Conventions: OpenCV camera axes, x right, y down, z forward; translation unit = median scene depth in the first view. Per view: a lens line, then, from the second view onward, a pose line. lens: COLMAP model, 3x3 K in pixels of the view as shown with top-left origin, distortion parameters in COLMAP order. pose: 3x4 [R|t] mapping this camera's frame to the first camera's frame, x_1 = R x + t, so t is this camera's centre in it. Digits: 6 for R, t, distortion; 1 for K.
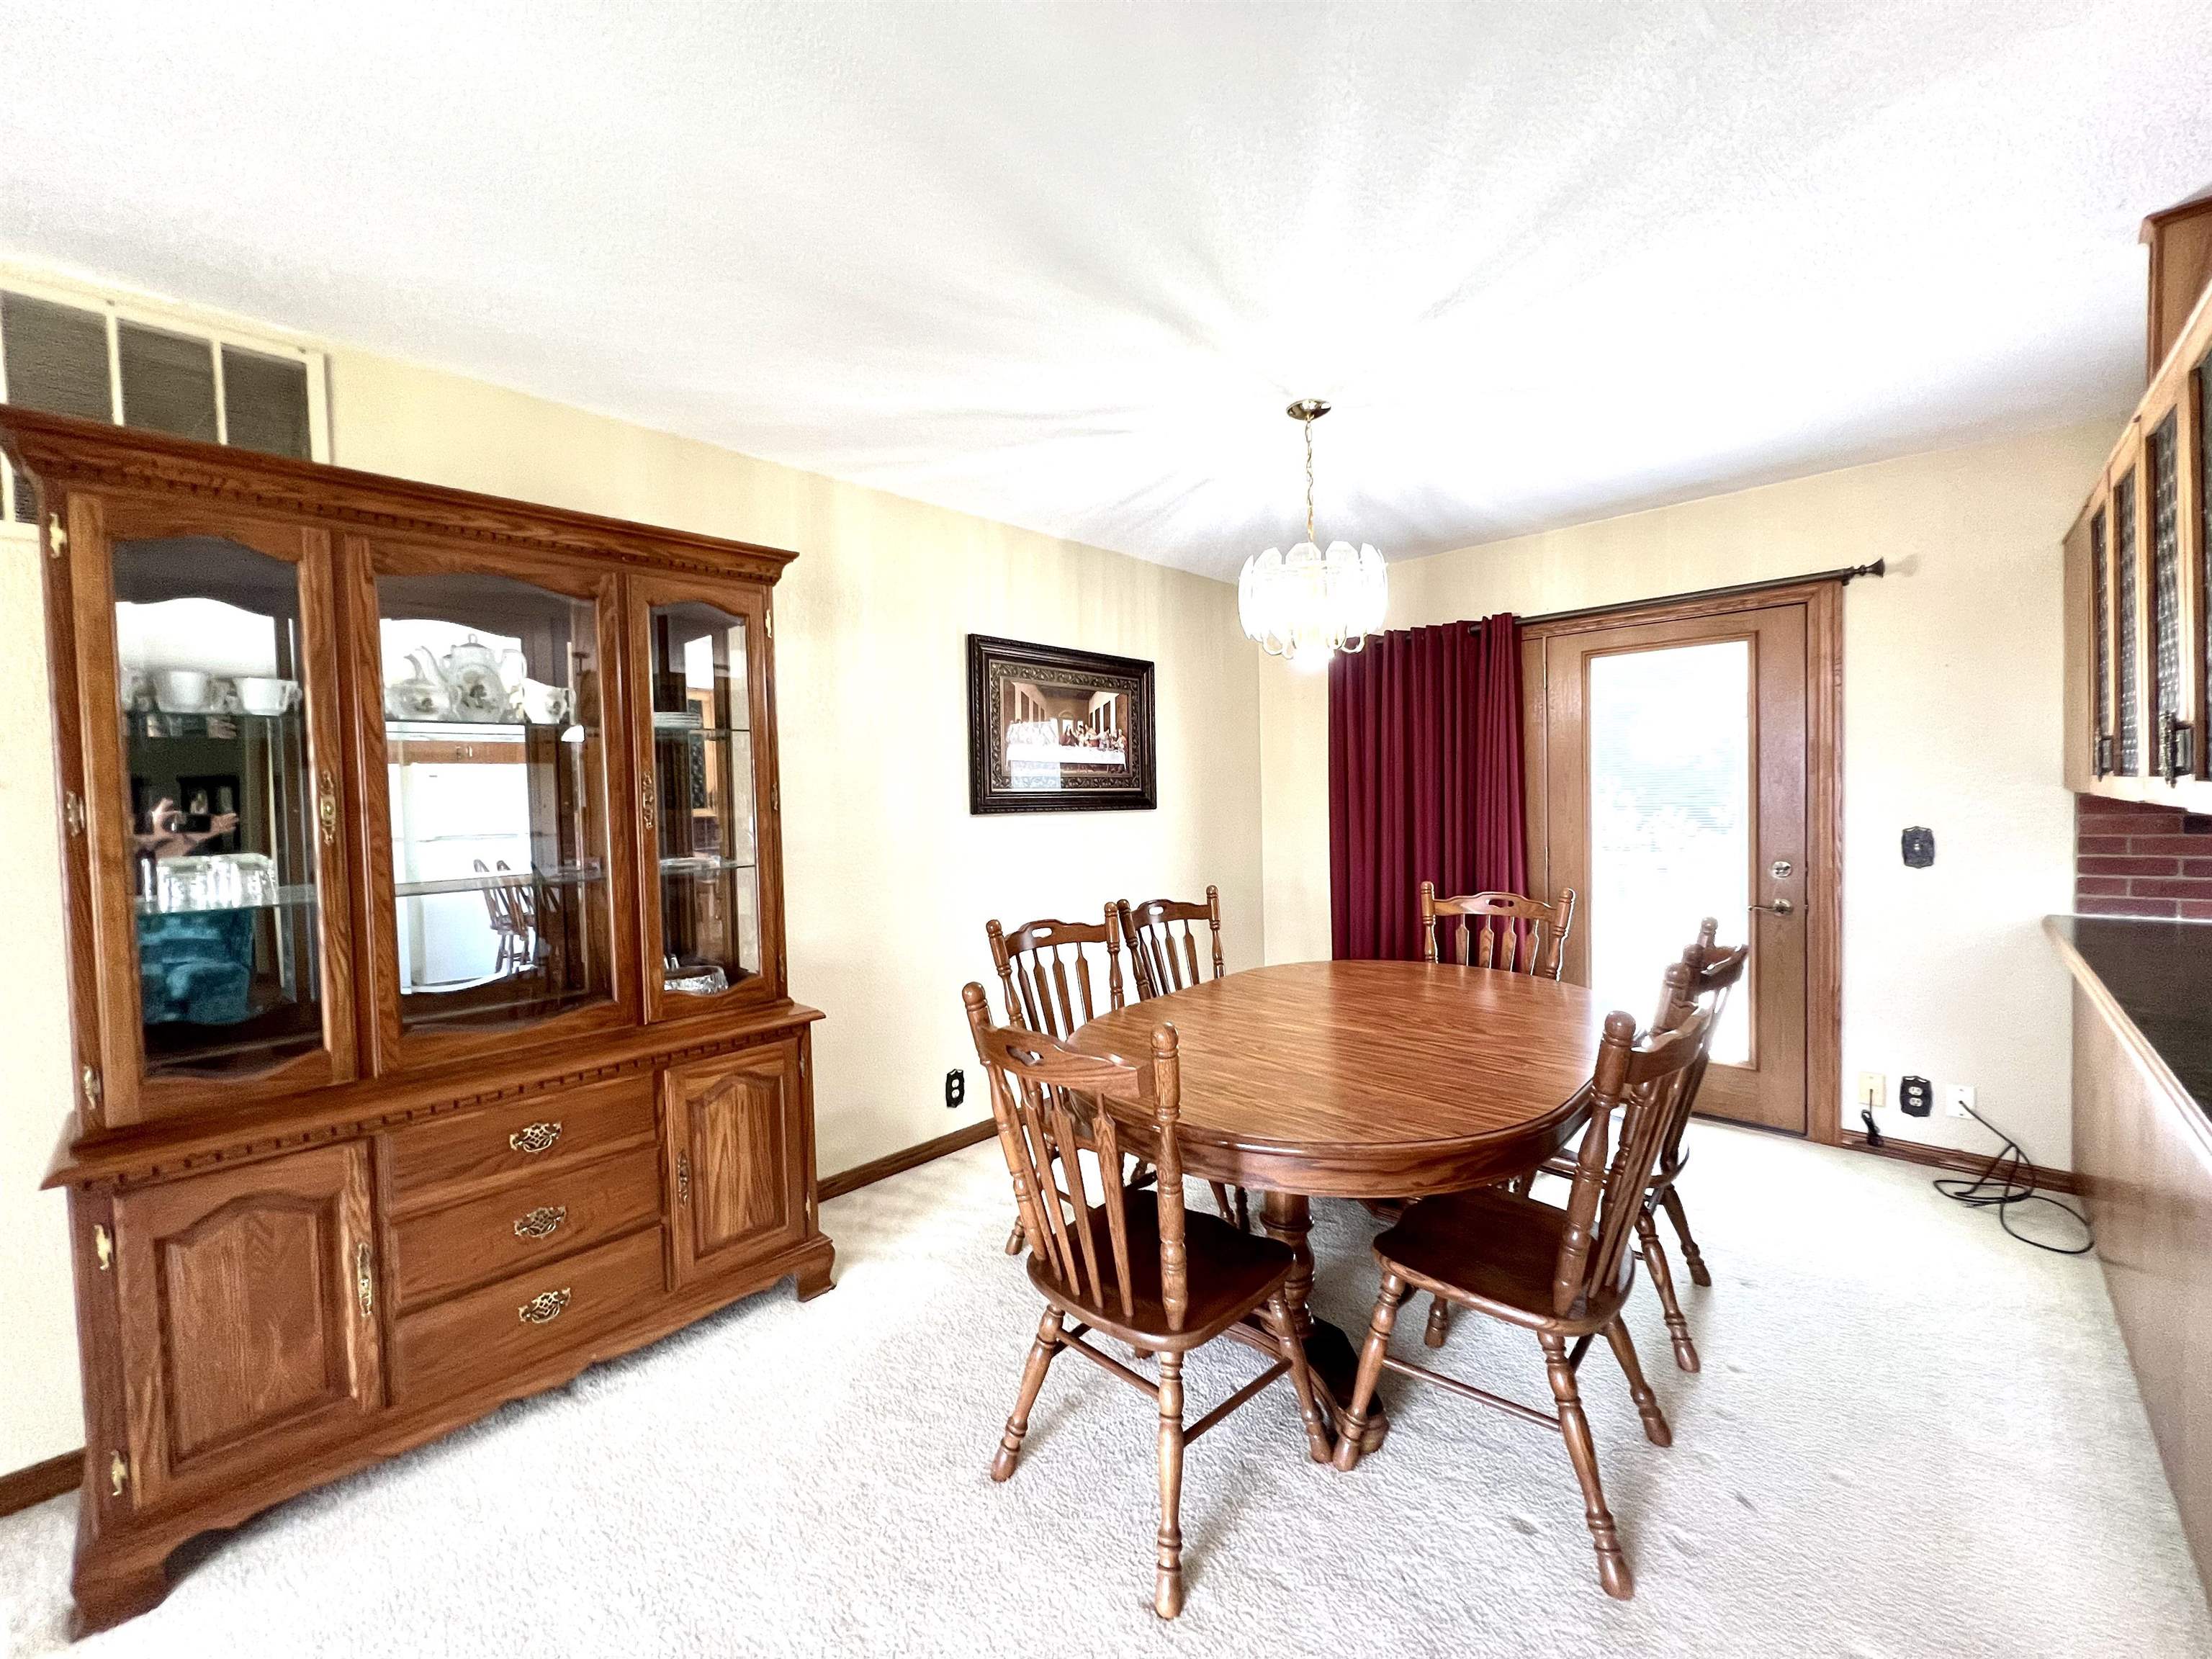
lens RADIAL K [[879.6, 0, 1103.7], [0, 879.6, 823.7], [0, 0, 1]] dist [-0.001670, 0.000043]
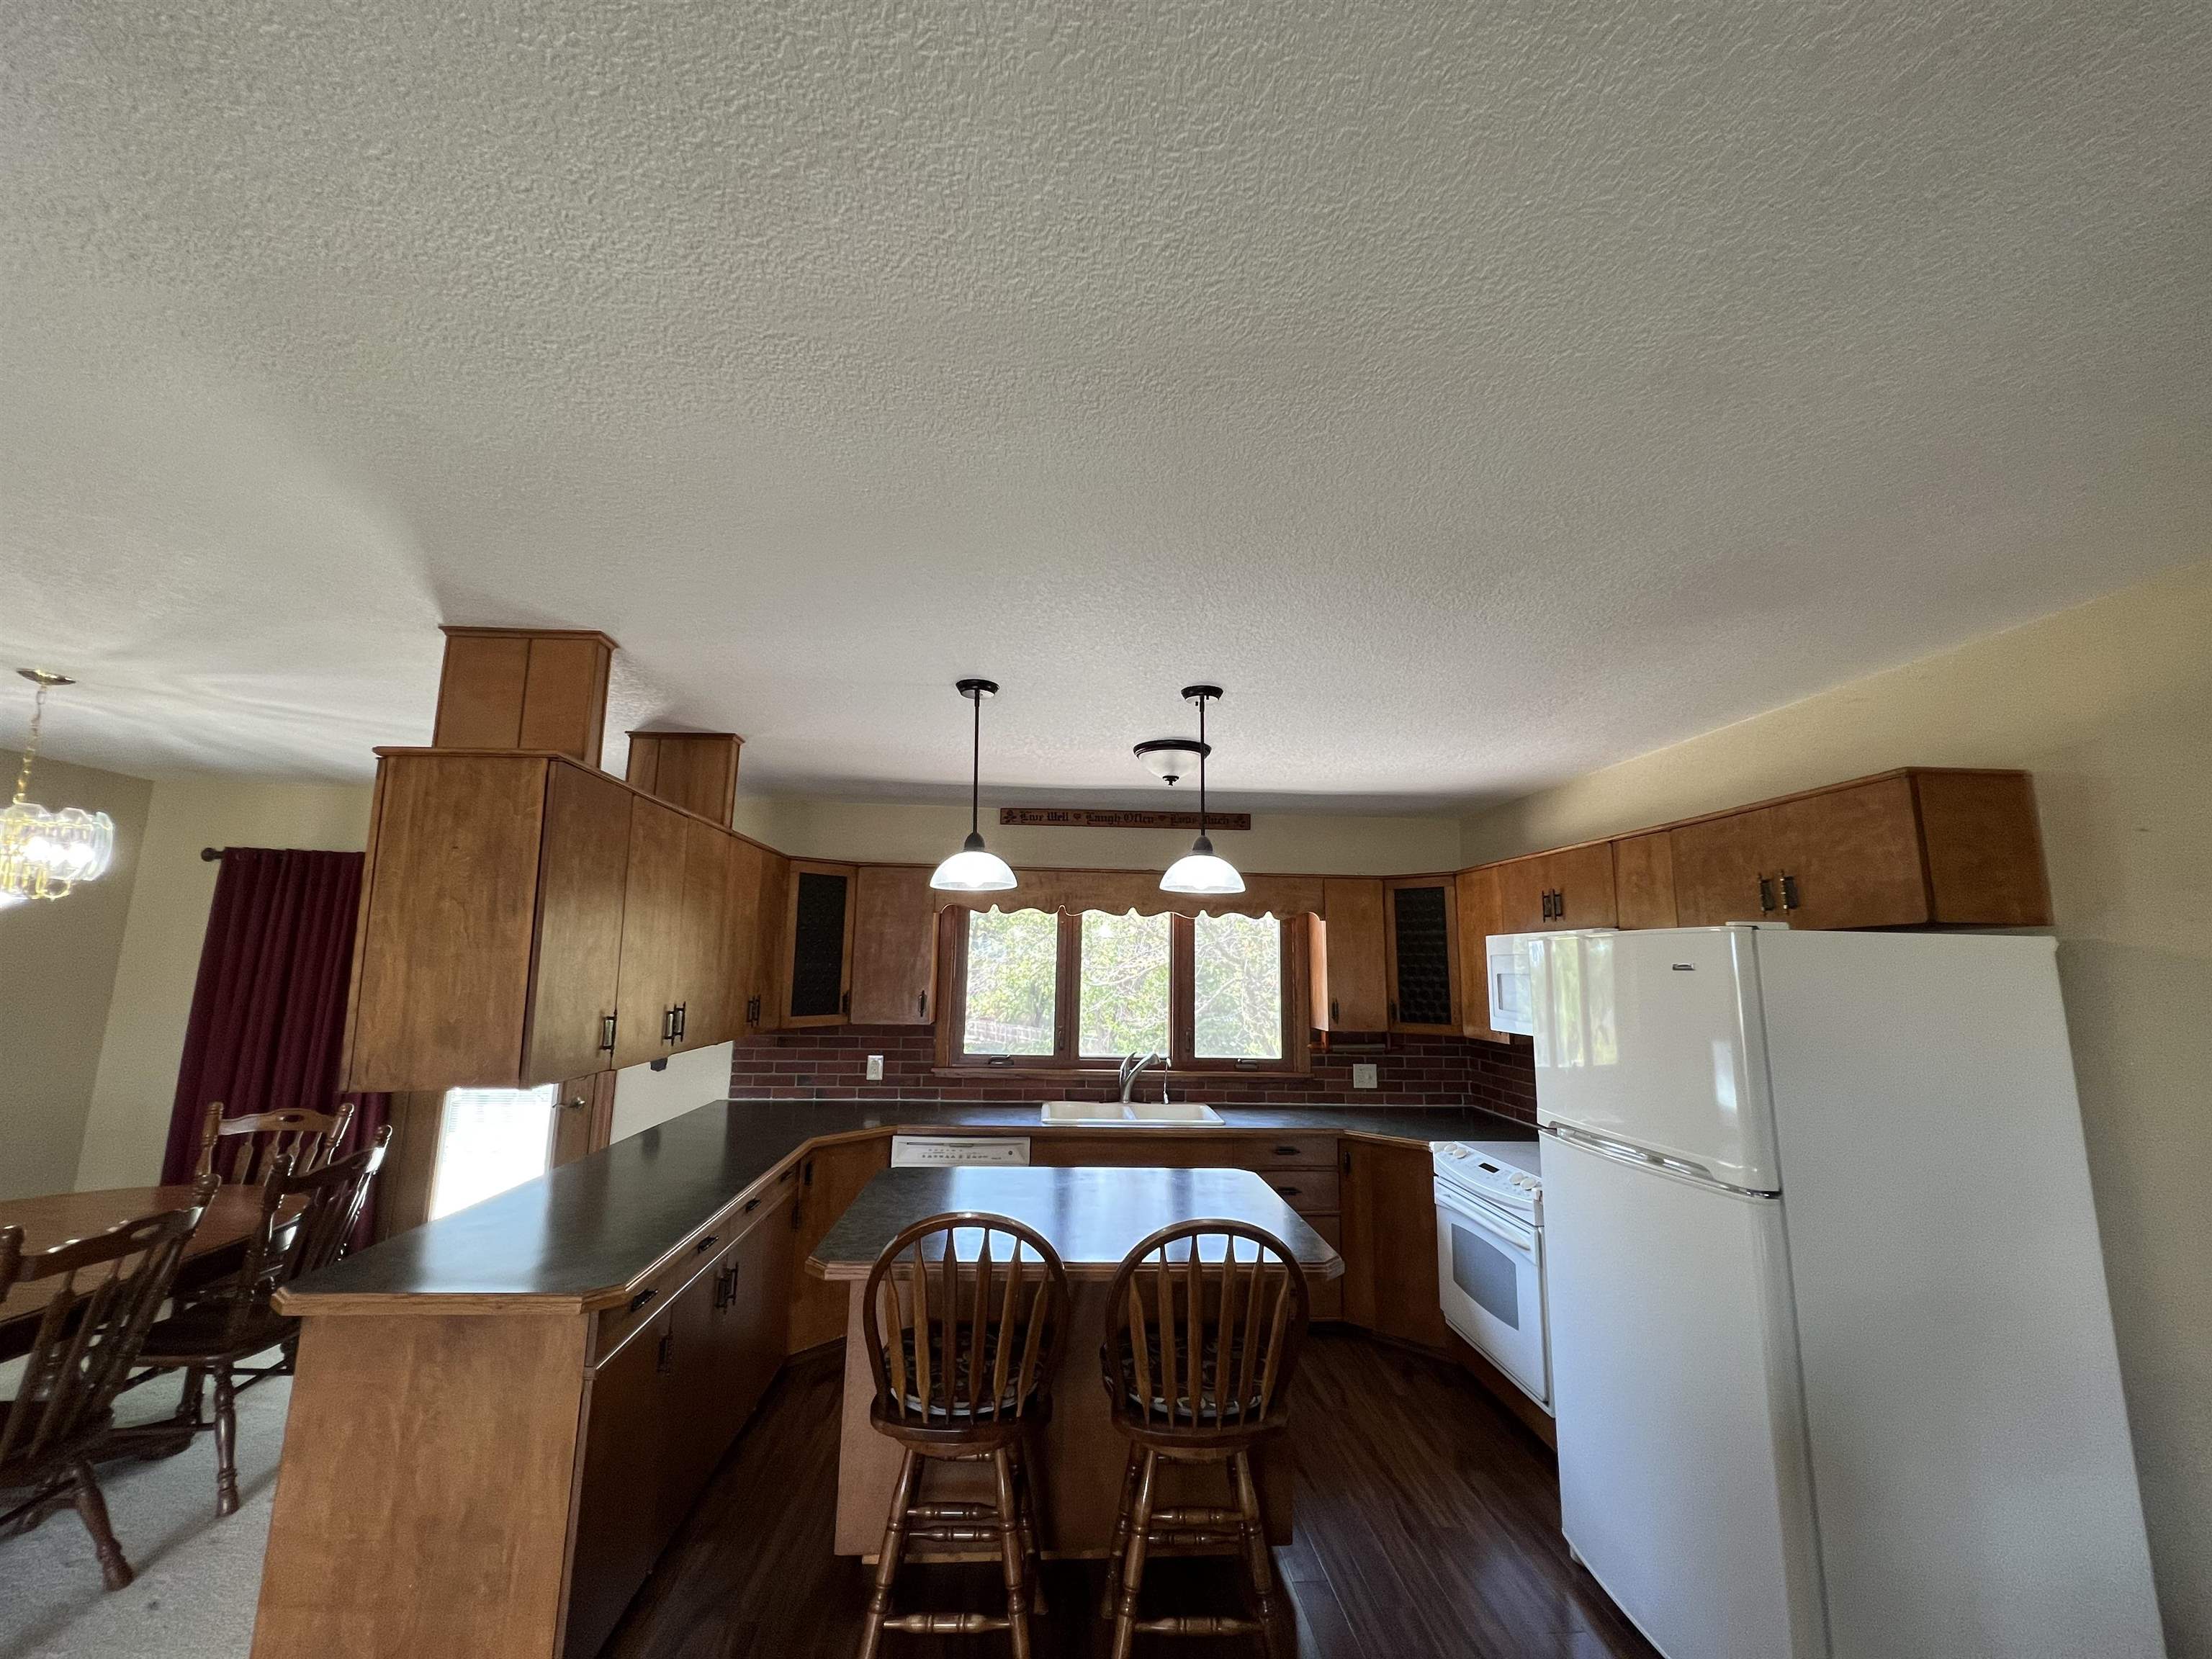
lens RADIAL K [[879.6, 0, 1103.7], [0, 879.6, 818.9], [0, 0, 1]] dist [-0.001670, 0.000043]
pose [[0.658582, 0.163350, 0.734566, 0.294353], [-0.012711, 0.978431, -0.206184, -0.075282], [-0.752402, 0.126452, 0.646453, -0.622165]]
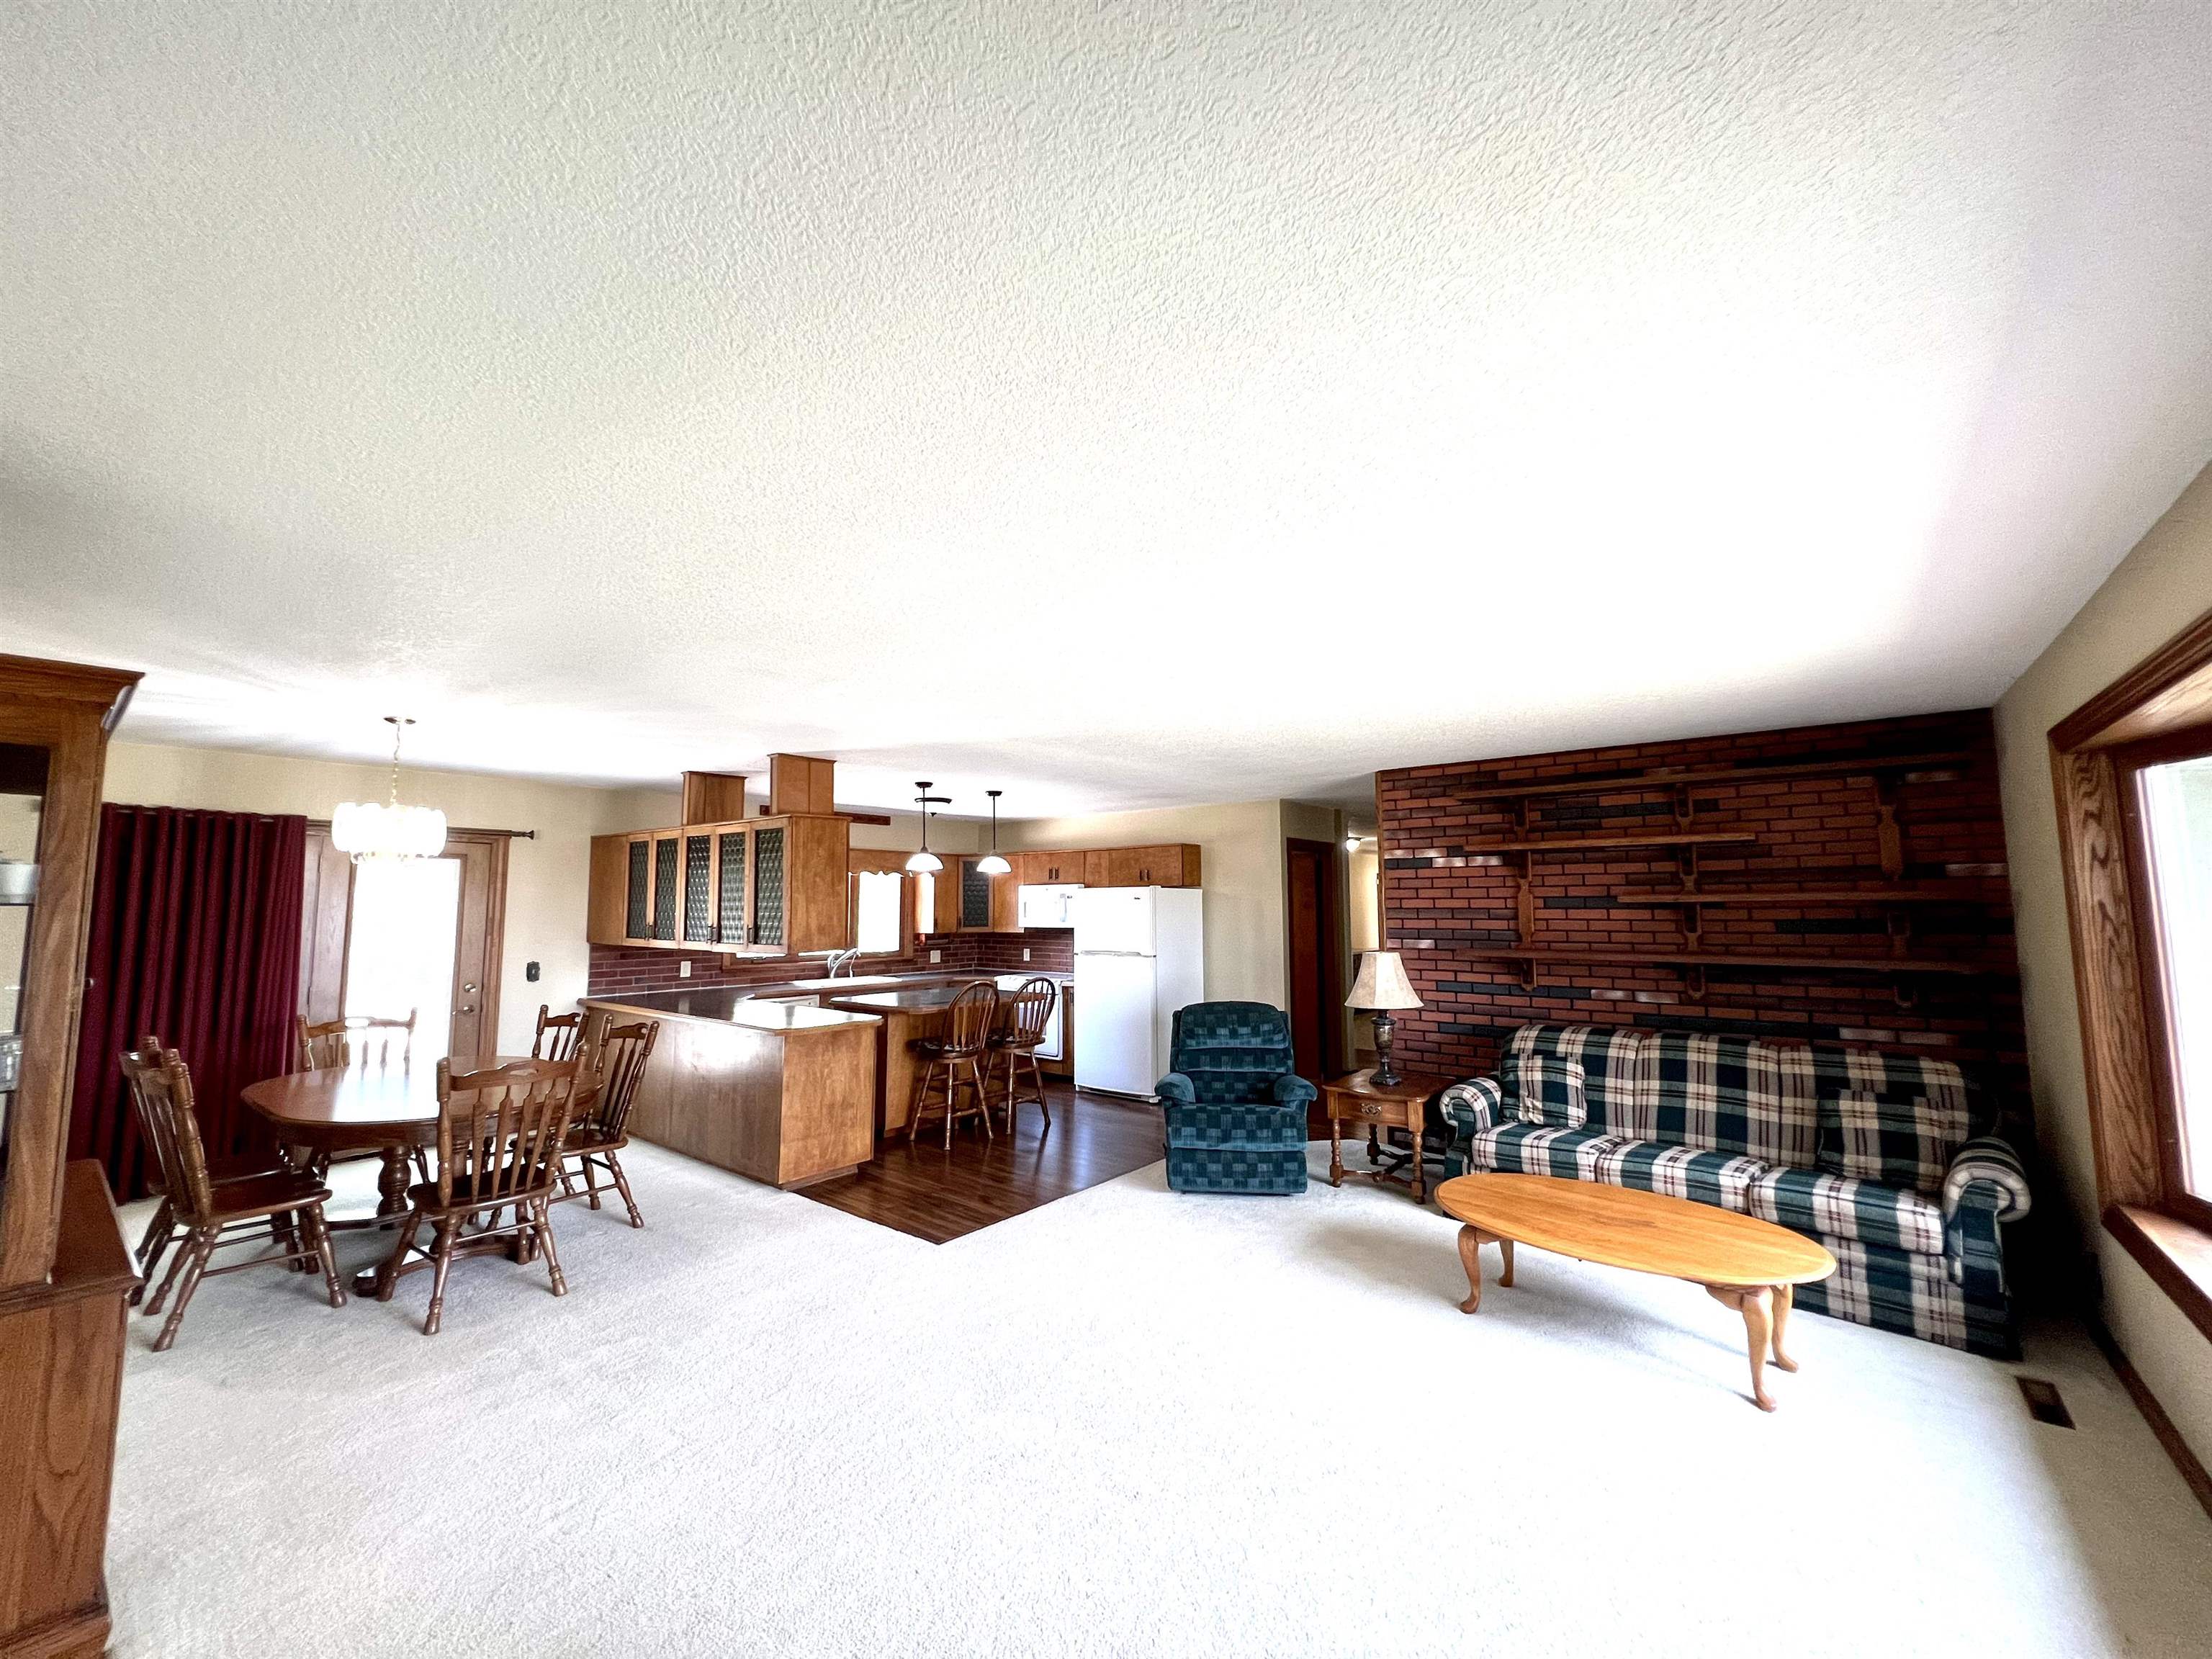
lens RADIAL K [[879.6, 0, 1108.4], [0, 879.6, 832.5], [0, 0, 1]] dist [-0.001670, 0.000043]
pose [[-0.114886, 0.112432, 0.986996, -1.399751], [0.036324, 0.993385, -0.108931, -0.025366], [-0.992714, 0.023337, -0.118210, -0.102470]]
